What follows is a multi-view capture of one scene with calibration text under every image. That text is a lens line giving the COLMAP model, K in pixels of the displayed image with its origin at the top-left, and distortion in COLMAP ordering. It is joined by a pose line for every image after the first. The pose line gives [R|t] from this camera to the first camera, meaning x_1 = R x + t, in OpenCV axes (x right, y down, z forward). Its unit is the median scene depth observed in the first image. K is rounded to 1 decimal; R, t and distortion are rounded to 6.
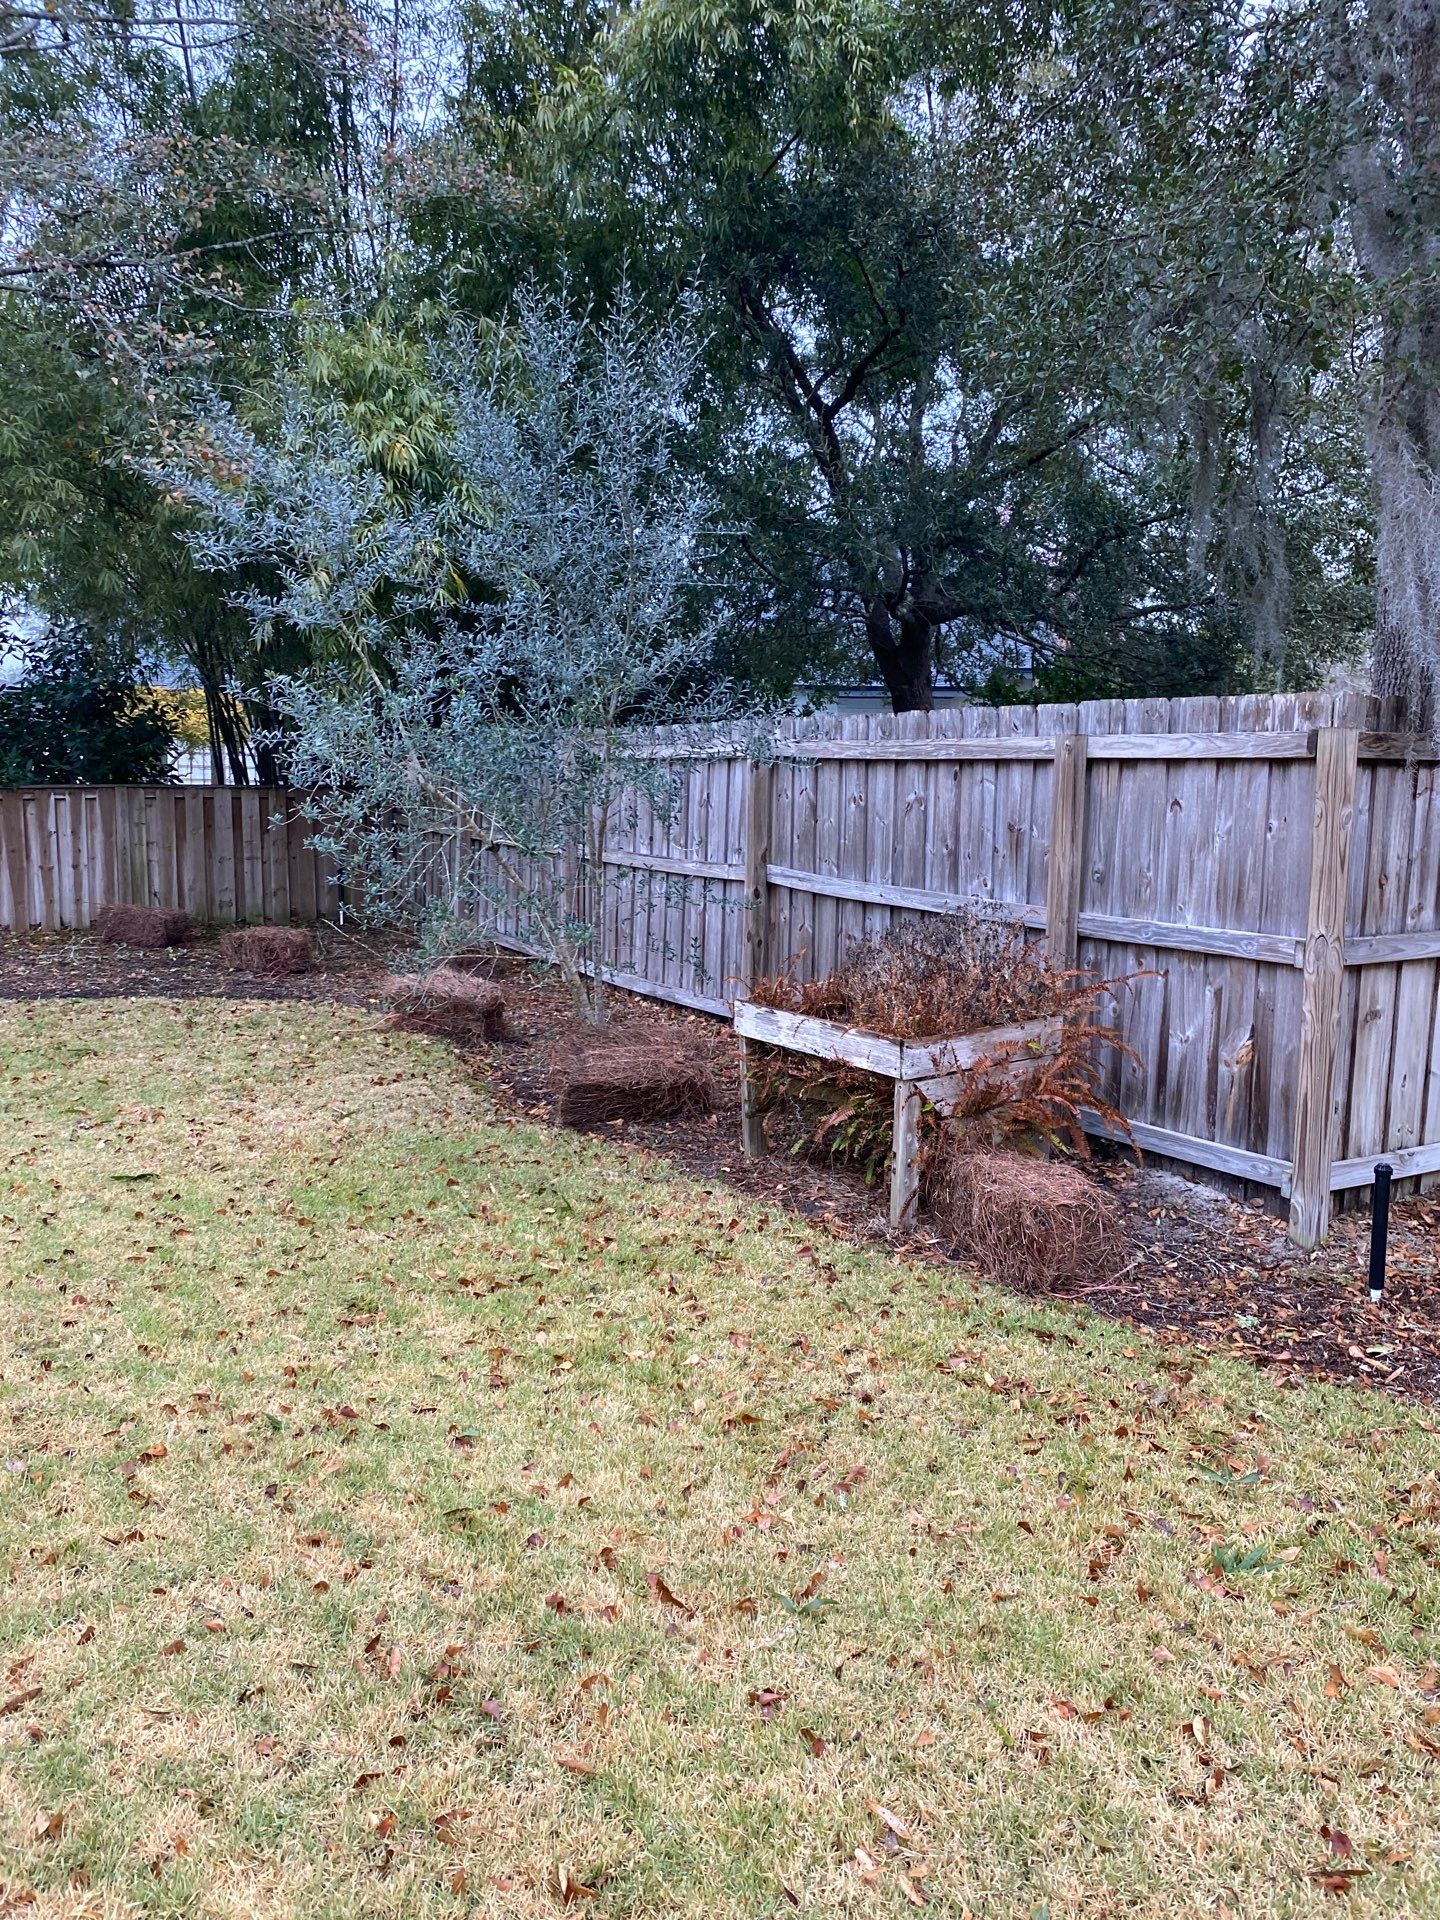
lens RADIAL K [[1510.3, 0, 719.9], [0, 1510.3, 926.2], [0, 0, 1]] dist [0.062221, -0.051881]
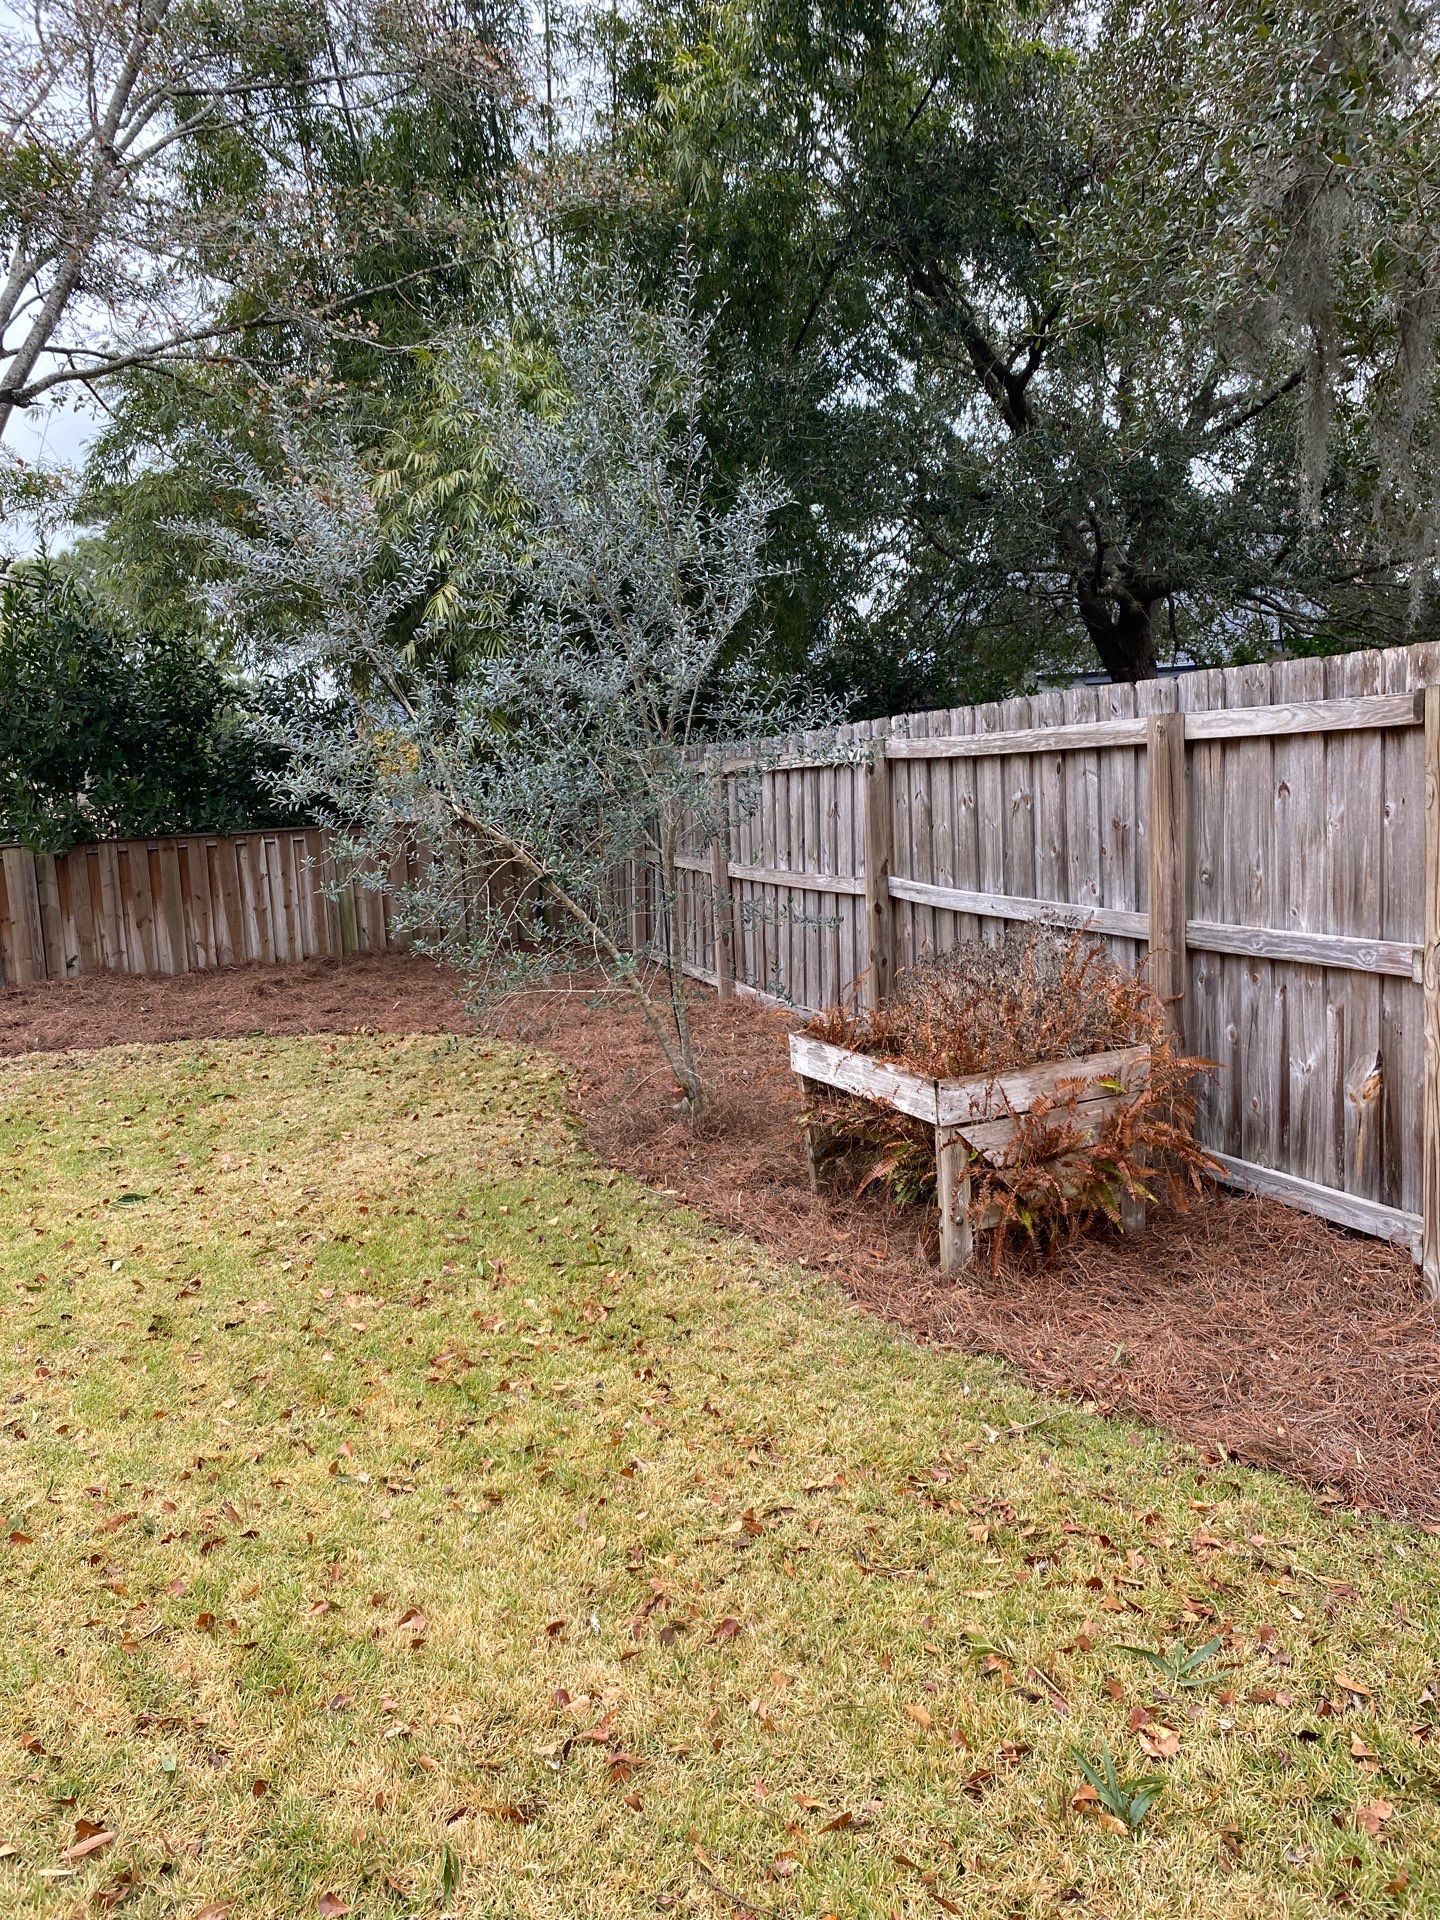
lens RADIAL K [[1502.5, 0, 721.4], [0, 1502.5, 935.8], [0, 0, 1]] dist [0.029359, -0.024716]
pose [[0.977255, -0.040473, -0.208172, 0.160262], [0.040965, 0.999159, -0.001949, -0.009796], [0.208075, -0.006623, 0.978090, 0.115099]]
